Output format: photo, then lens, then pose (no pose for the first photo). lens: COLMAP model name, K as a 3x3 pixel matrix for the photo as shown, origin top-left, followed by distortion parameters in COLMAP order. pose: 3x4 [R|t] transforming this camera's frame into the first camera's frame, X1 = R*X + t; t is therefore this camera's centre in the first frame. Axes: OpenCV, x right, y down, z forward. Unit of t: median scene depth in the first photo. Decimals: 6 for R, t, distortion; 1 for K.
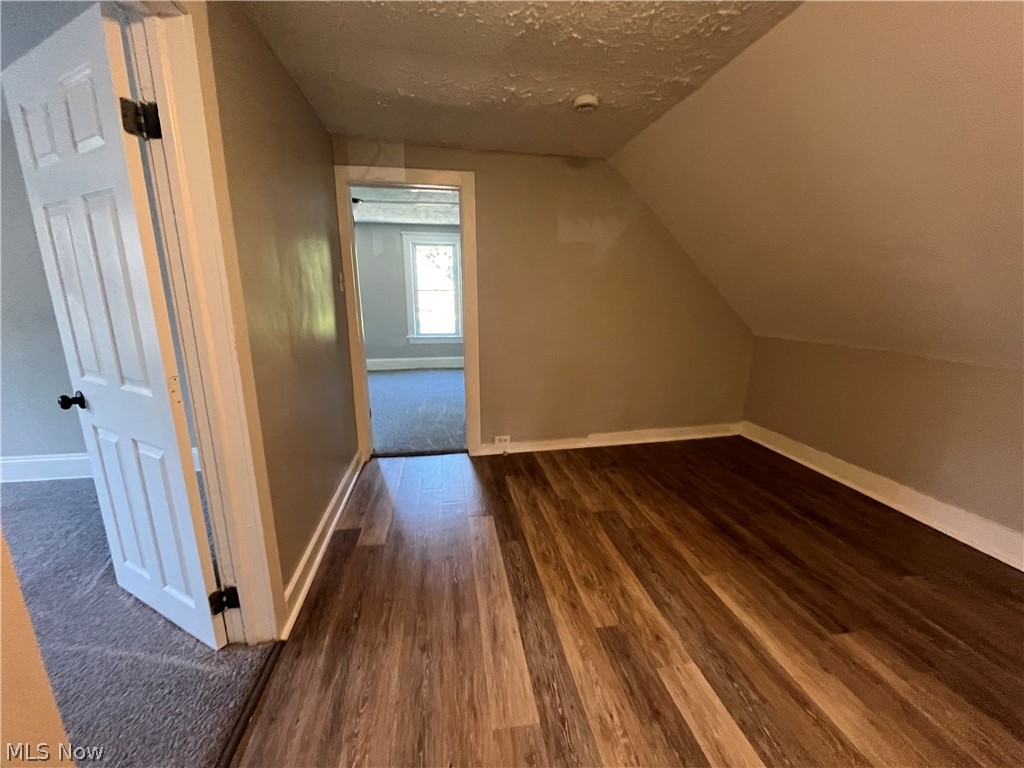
lens RADIAL K [[413.4, 0, 512.0], [0, 413.4, 384.0], [0, 0, 1]] dist [-0.000471, -0.000049]
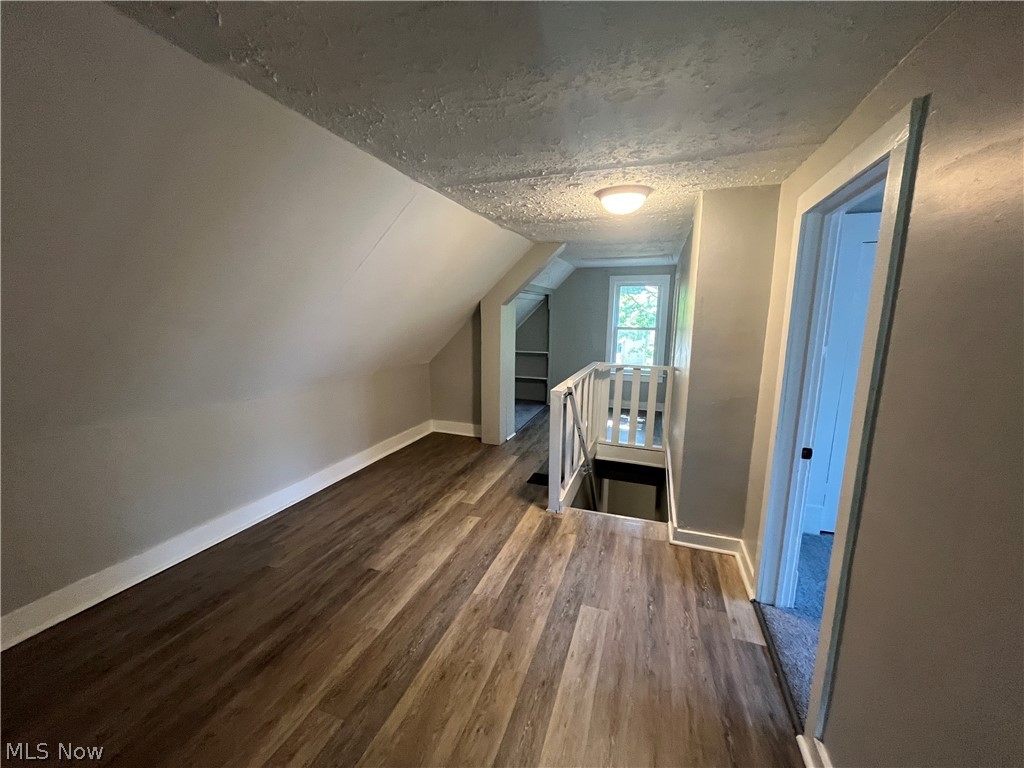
lens RADIAL K [[413.4, 0, 512.0], [0, 413.4, 384.0], [0, 0, 1]] dist [-0.000471, -0.000049]
pose [[-0.877334, -0.089163, 0.471525, -0.328536], [0.090405, 0.934284, 0.344877, -0.542283], [-0.471288, 0.345200, -0.811618, 1.755146]]
